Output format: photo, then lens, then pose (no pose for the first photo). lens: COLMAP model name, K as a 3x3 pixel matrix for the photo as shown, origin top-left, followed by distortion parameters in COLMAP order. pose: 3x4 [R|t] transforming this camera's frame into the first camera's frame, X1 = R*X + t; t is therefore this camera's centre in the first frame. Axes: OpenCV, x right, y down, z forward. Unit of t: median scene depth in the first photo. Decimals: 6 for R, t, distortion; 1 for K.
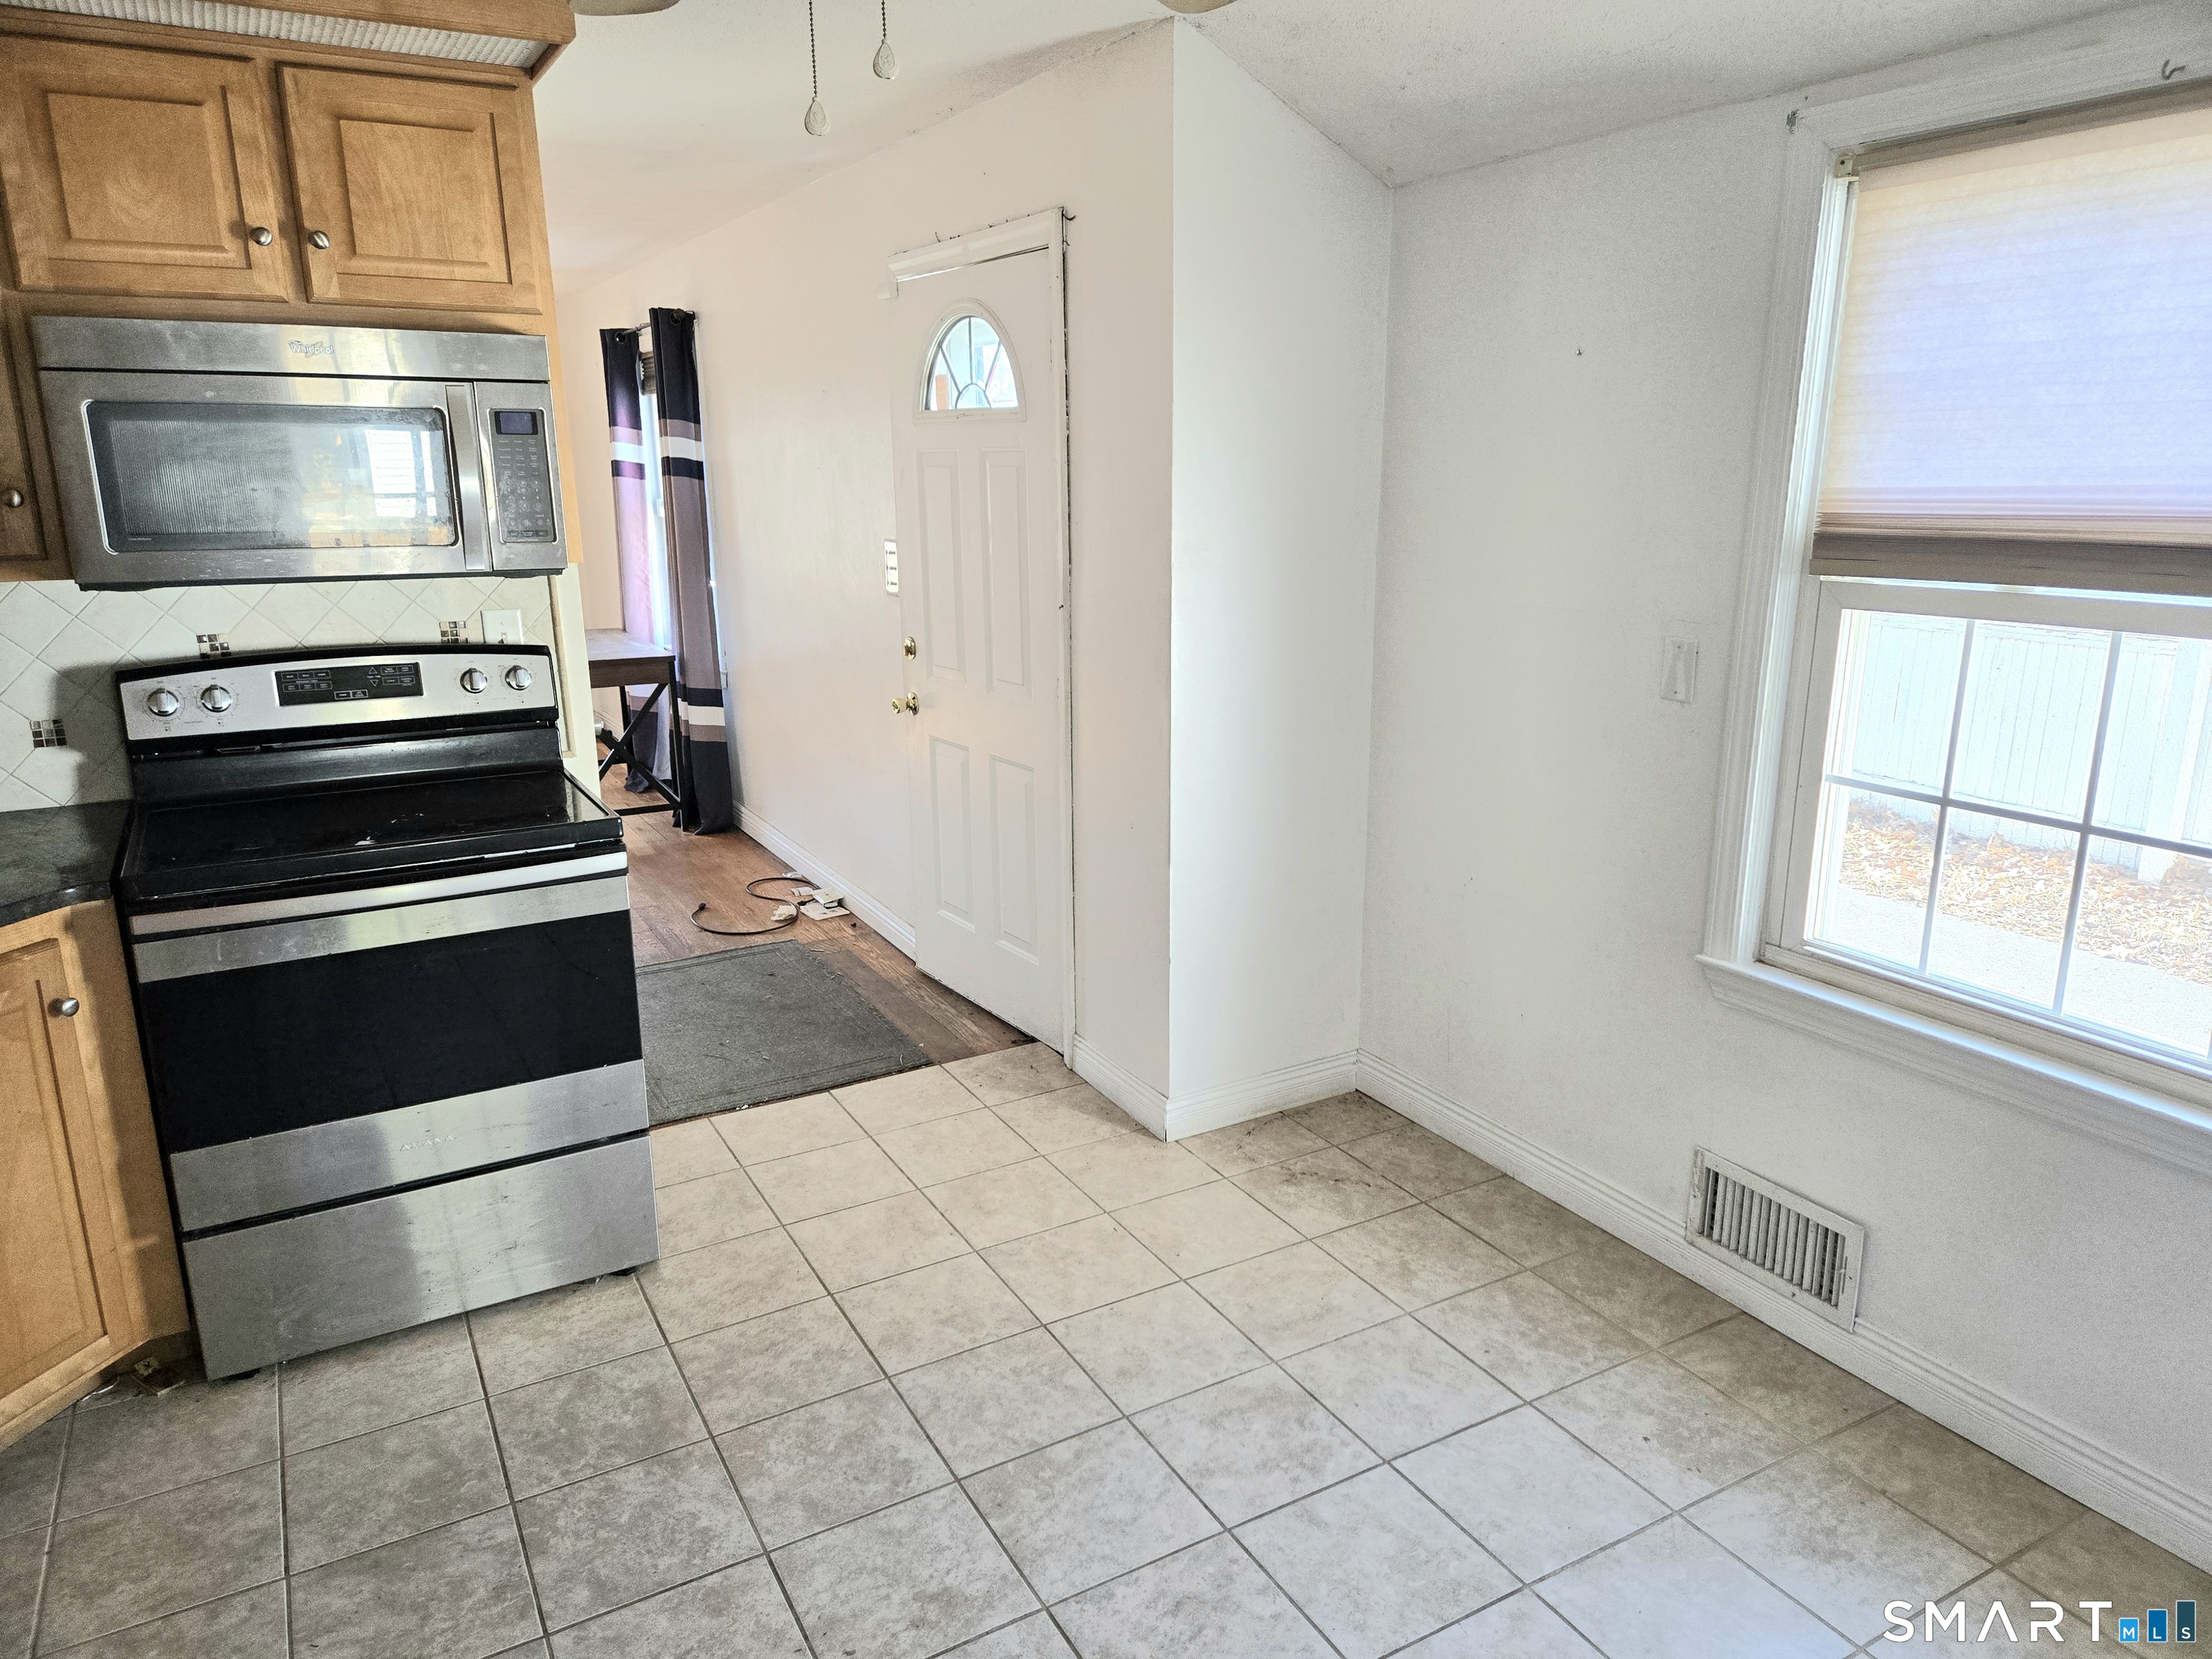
lens RADIAL K [[1479.3, 0, 1124.7], [0, 1479.3, 830.5], [0, 0, 1]] dist [0.052448, -0.035843]
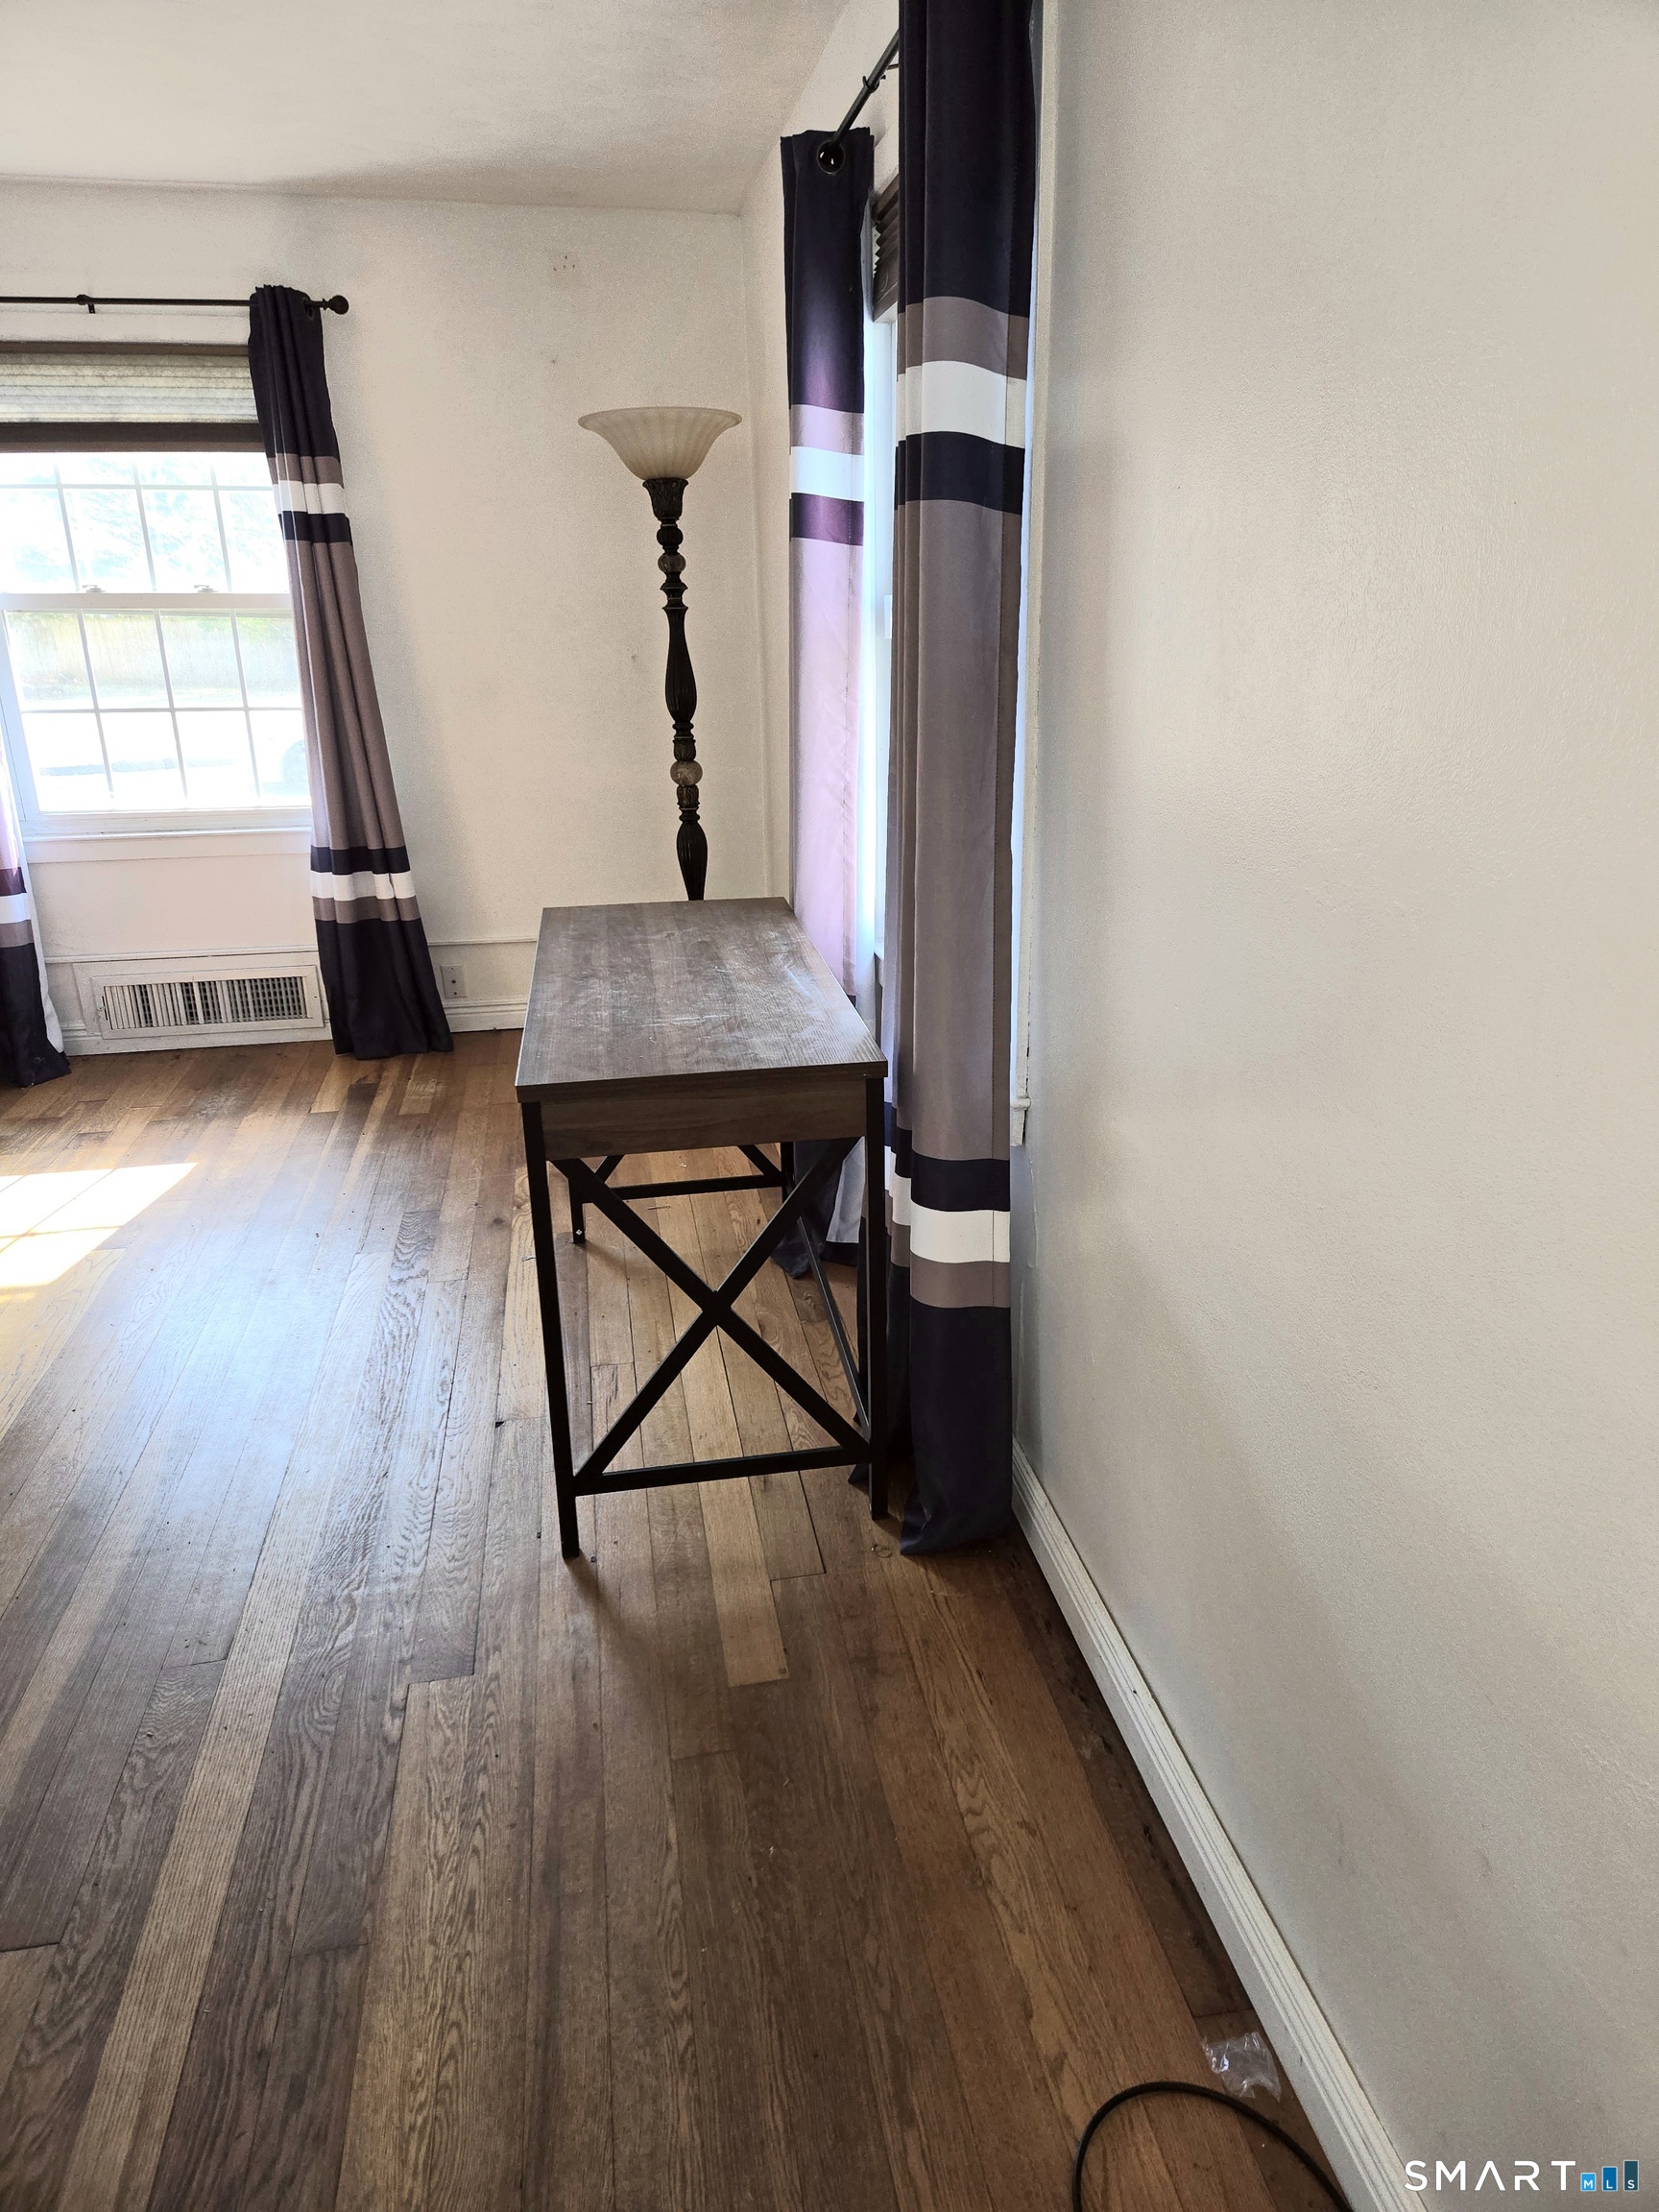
lens RADIAL K [[1479.3, 0, 835.2], [0, 1479.3, 1106.2], [0, 0, 1]] dist [0.052448, -0.035843]
pose [[0.940105, 0.104611, -0.324437, -0.201929], [-0.075226, 0.991950, 0.101863, -0.138839], [0.332482, -0.071356, 0.940406, 0.675088]]
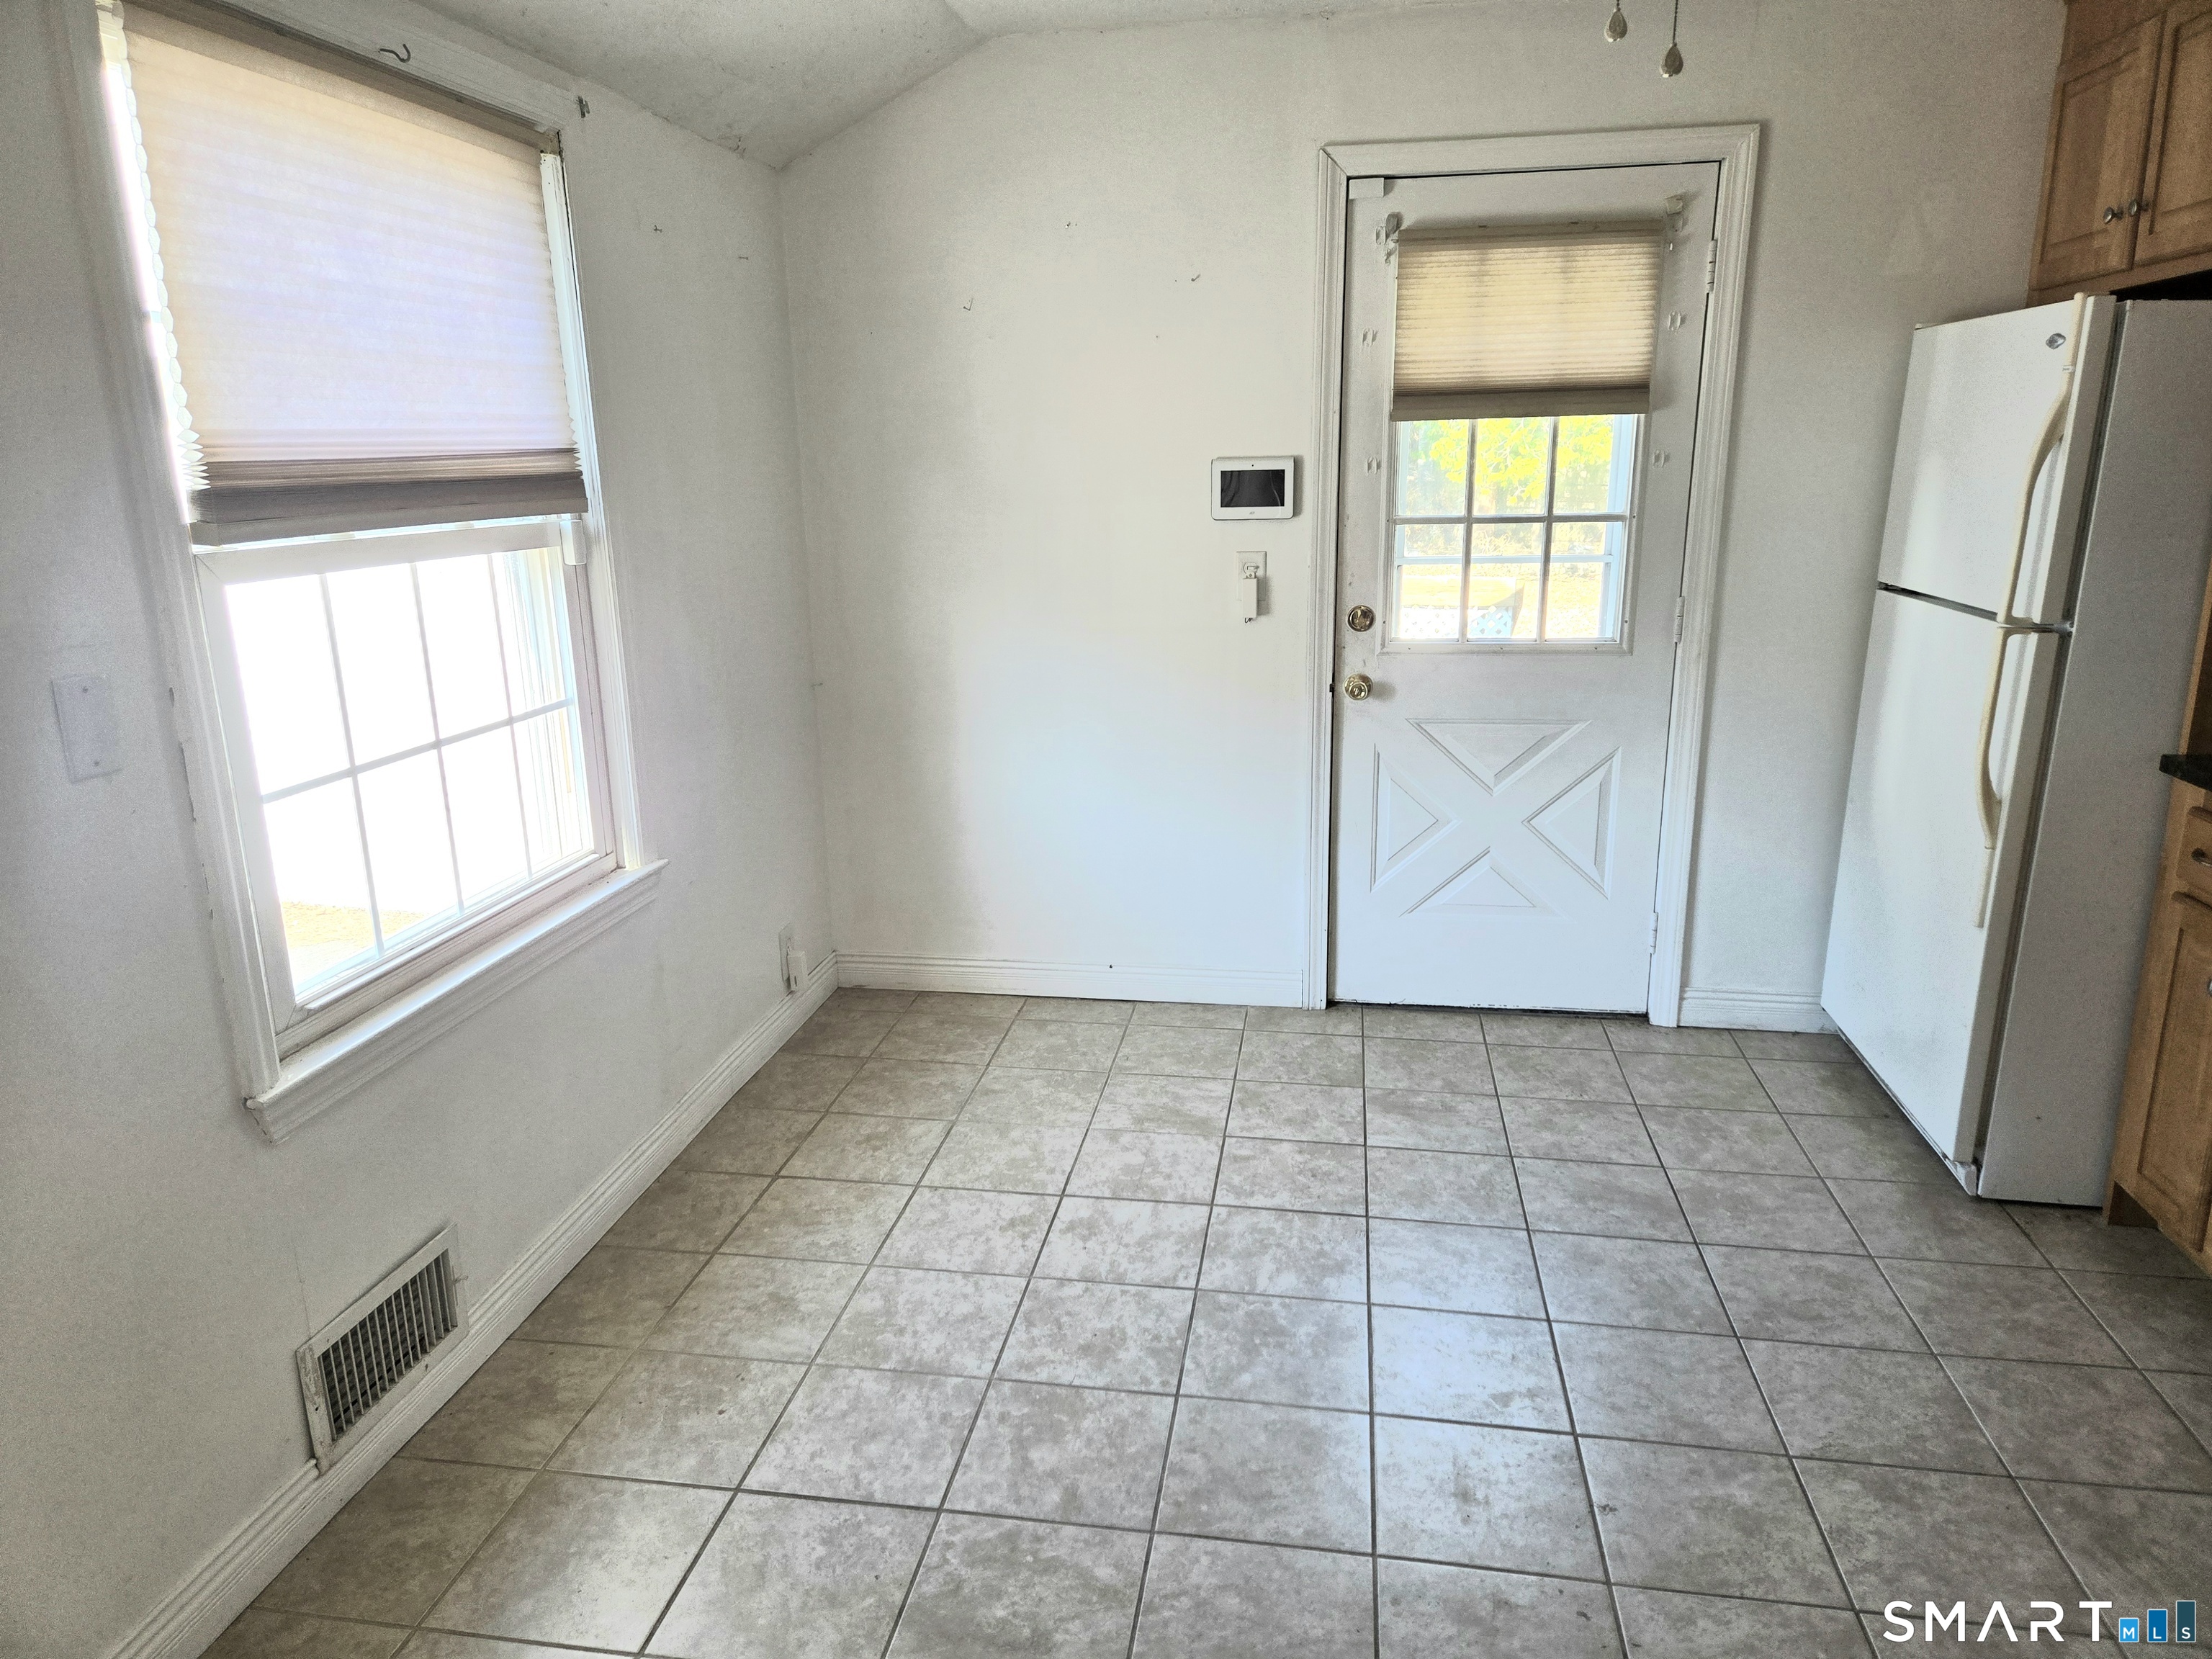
lens RADIAL K [[1479.3, 0, 1112.1], [0, 1479.3, 822.1], [0, 0, 1]] dist [0.052448, -0.035843]
pose [[-0.777947, -0.137306, 0.613144, -0.361253], [0.171639, 0.892279, 0.417587, -0.273597], [-0.604433, 0.430100, -0.670578, 1.240680]]
